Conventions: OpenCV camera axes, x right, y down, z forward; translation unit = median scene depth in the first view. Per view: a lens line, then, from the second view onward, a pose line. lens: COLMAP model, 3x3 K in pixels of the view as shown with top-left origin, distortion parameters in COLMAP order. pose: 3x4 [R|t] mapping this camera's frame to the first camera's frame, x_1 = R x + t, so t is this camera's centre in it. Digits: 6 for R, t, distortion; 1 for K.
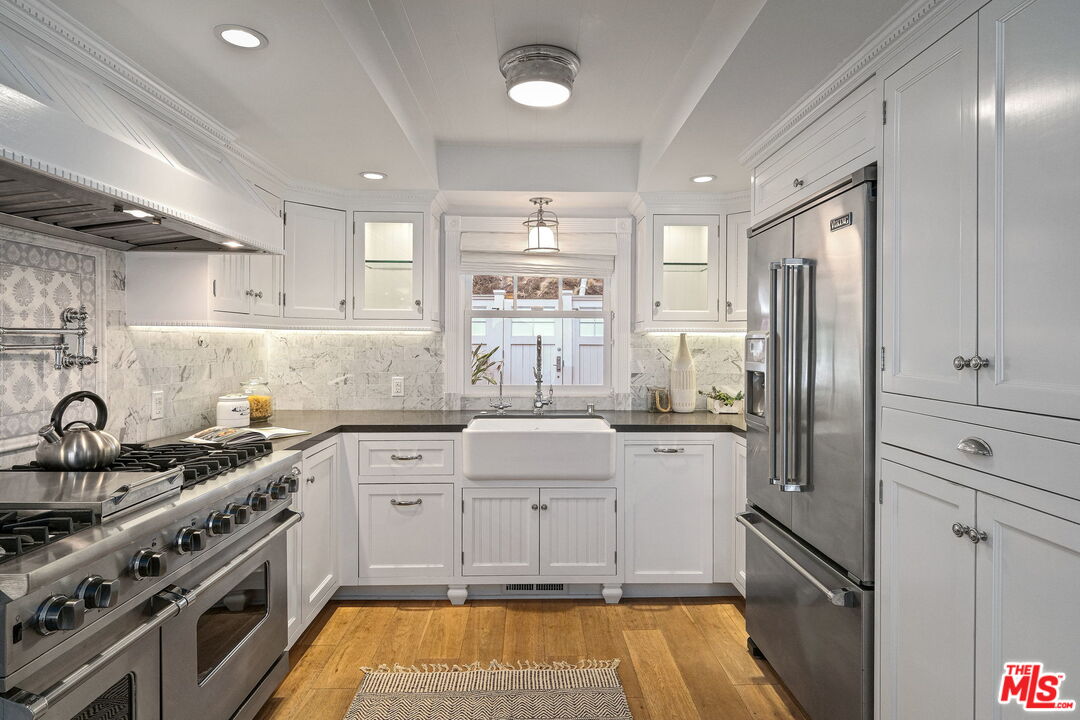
lens RADIAL K [[590.8, 0, 544.3], [0, 590.8, 343.0], [0, 0, 1]] dist [0.001758, -0.000276]
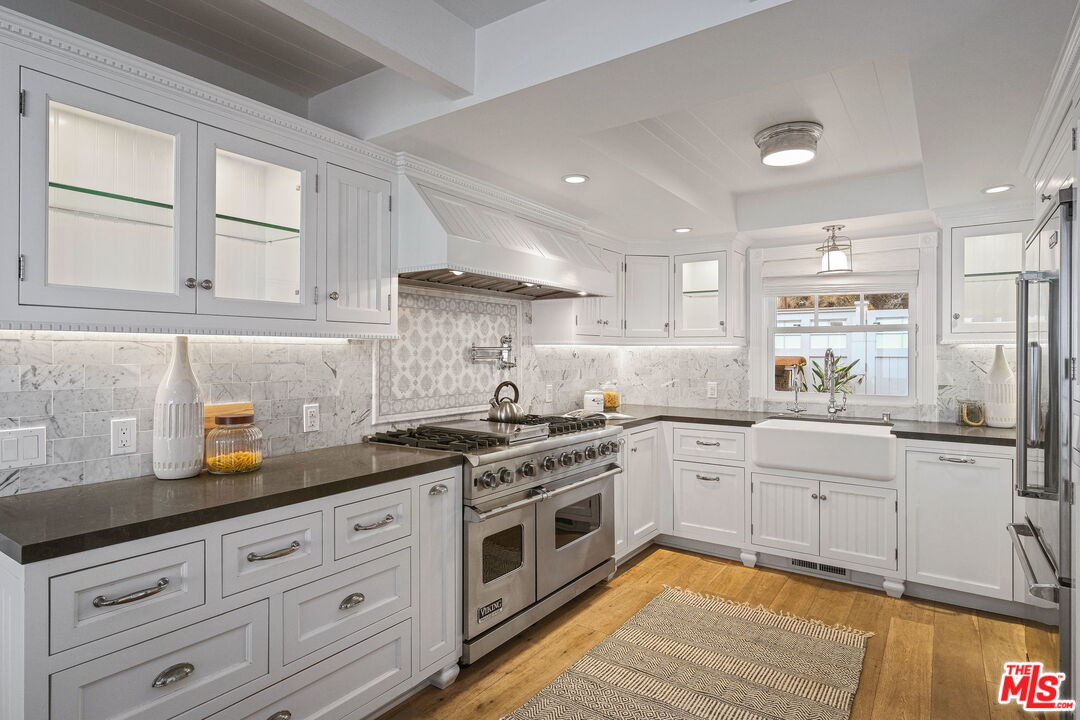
lens RADIAL K [[567.5, 0, 541.9], [0, 567.5, 353.4], [0, 0, 1]] dist [0.000201, -0.000747]
pose [[0.798258, -0.002443, -0.602310, 0.235239], [-0.000142, 0.999991, -0.004245, 0.001553], [0.602315, 0.003475, 0.798251, -0.221129]]
